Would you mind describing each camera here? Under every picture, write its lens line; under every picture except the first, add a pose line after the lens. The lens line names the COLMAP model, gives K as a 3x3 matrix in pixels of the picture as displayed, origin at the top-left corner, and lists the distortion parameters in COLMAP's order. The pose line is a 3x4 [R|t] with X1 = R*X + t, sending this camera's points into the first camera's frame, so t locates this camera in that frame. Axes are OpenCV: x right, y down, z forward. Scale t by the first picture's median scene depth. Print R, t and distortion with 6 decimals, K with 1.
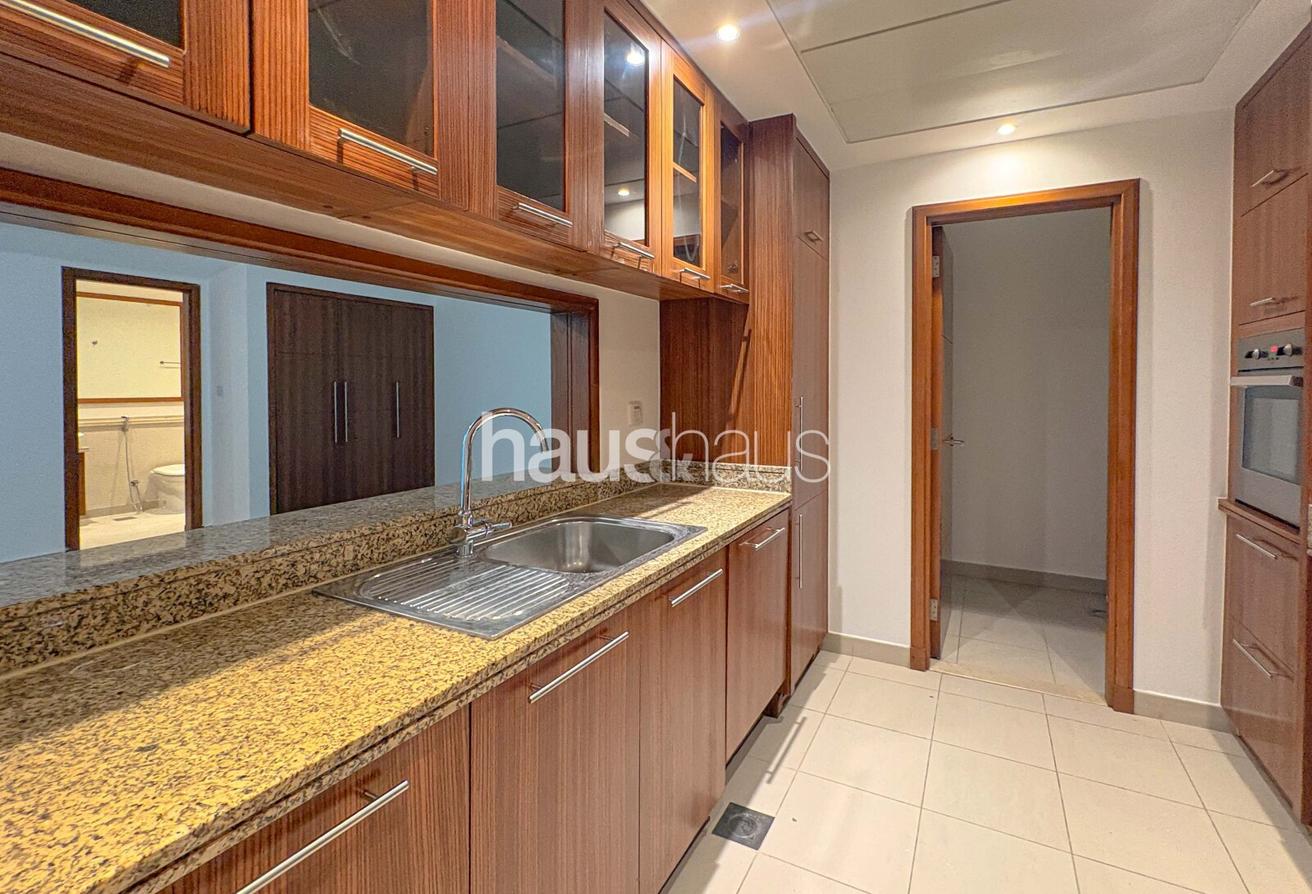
lens RADIAL K [[742.2, 0, 654.8], [0, 742.2, 425.7], [0, 0, 1]] dist [0.000182, -0.009415]
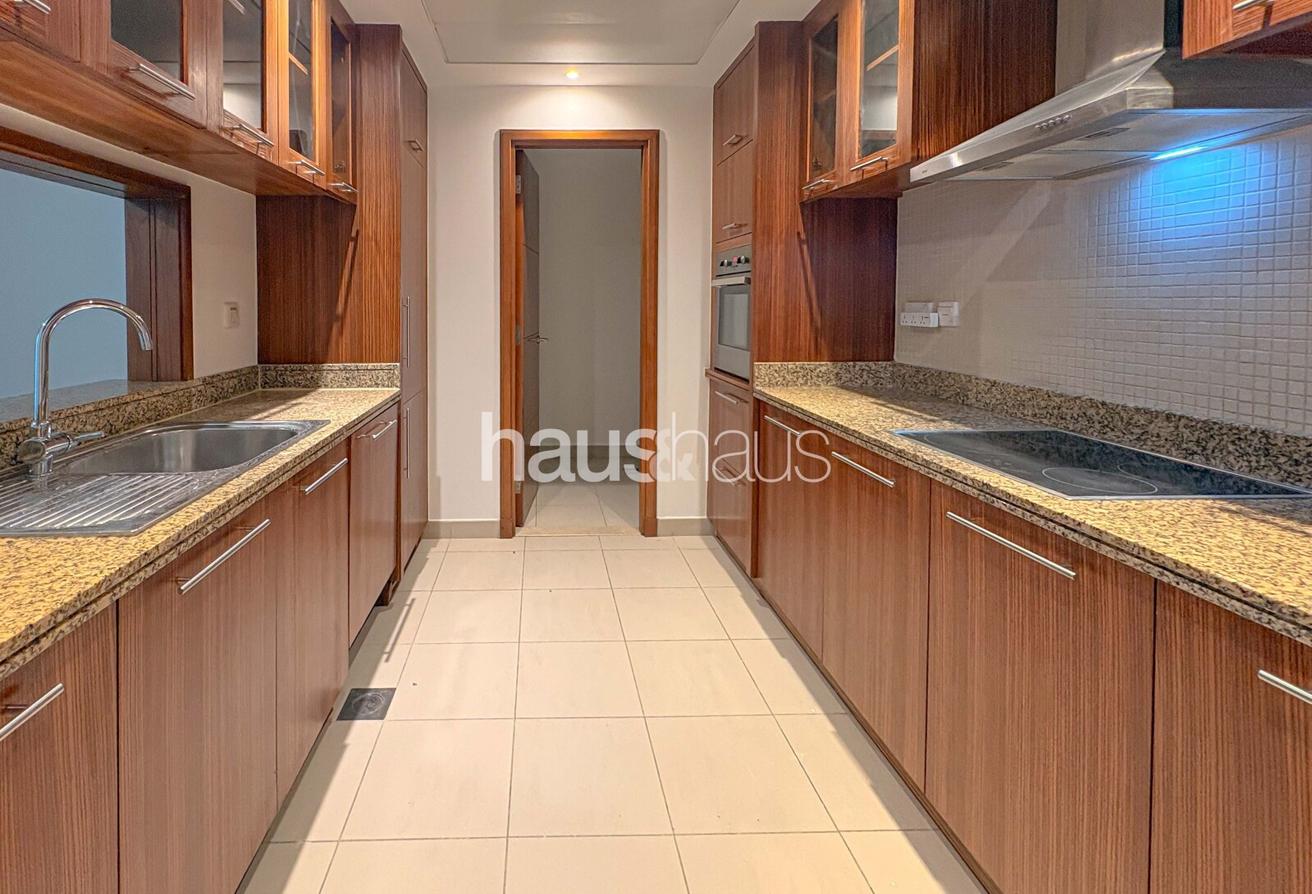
lens RADIAL K [[700.2, 0, 656.0], [0, 700.2, 447.0], [0, 0, 1]] dist [-0.002791, 0.000490]
pose [[0.821771, -0.112613, 0.558580, -0.120534], [0.038098, 0.988942, 0.143327, 0.053033], [-0.568544, -0.096502, 0.816973, -0.103158]]
